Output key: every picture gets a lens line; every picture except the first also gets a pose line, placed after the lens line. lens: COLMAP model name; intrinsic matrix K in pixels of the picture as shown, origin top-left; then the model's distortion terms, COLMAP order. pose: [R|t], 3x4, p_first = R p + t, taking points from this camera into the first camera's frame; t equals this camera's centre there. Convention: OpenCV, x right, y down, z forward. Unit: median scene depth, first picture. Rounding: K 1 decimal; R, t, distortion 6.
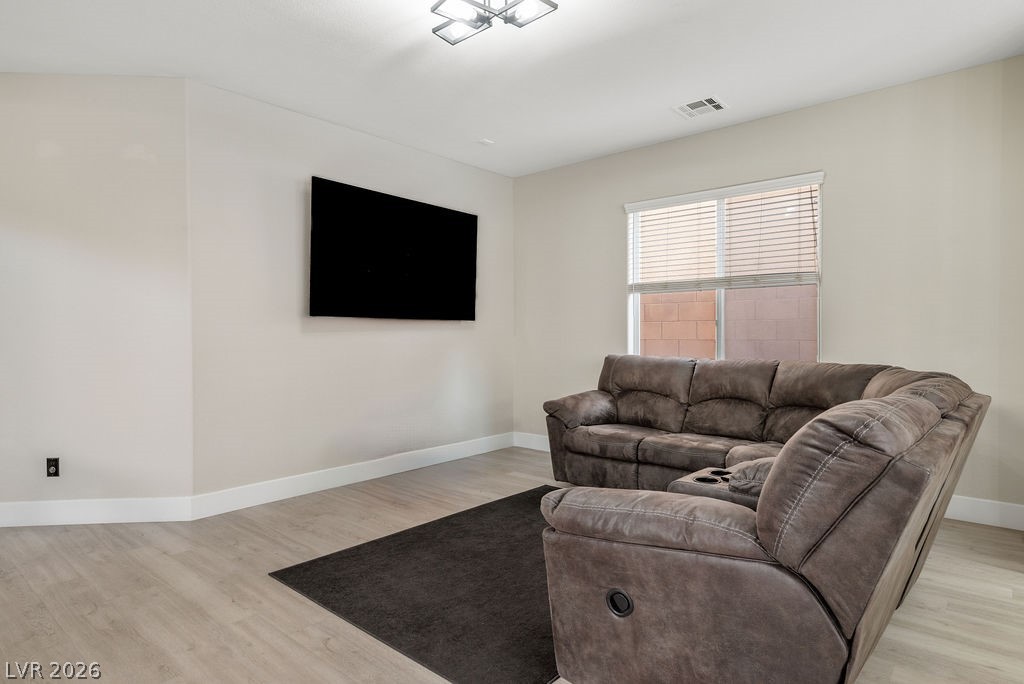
lens RADIAL K [[577.4, 0, 511.7], [0, 577.4, 348.0], [0, 0, 1]] dist [0.017905, -0.001547]
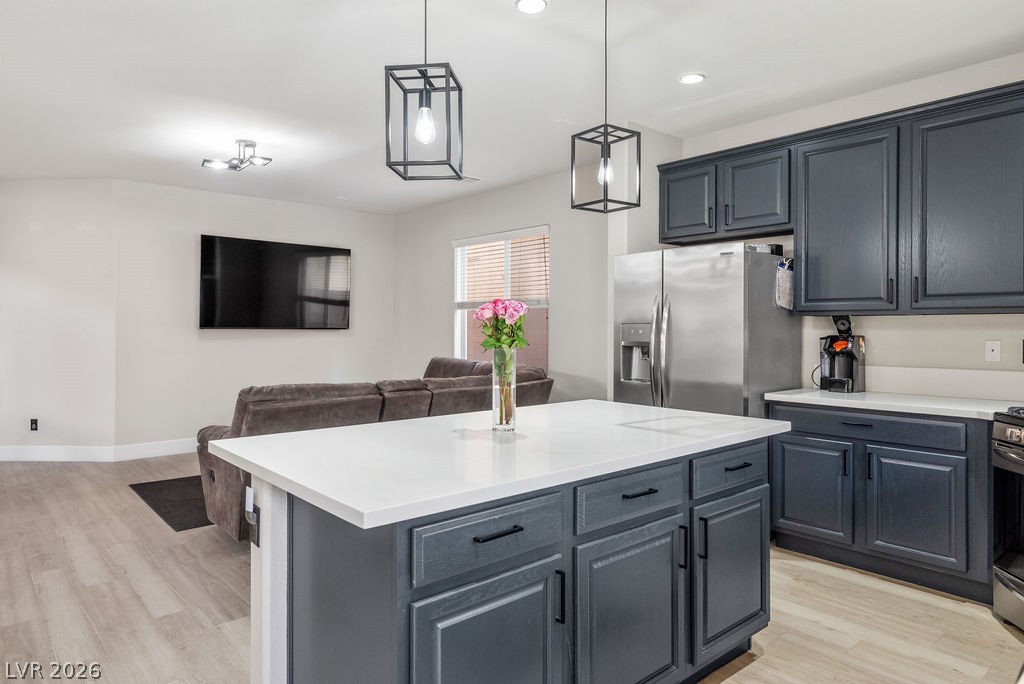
lens RADIAL K [[632.1, 0, 510.9], [0, 632.1, 332.9], [0, 0, 1]] dist [0.005945, 0.001763]
pose [[0.991645, 0.005147, -0.128892, 0.620460], [-0.007847, 0.999760, -0.020448, -0.017169], [0.128756, 0.021288, 0.991448, -0.471763]]
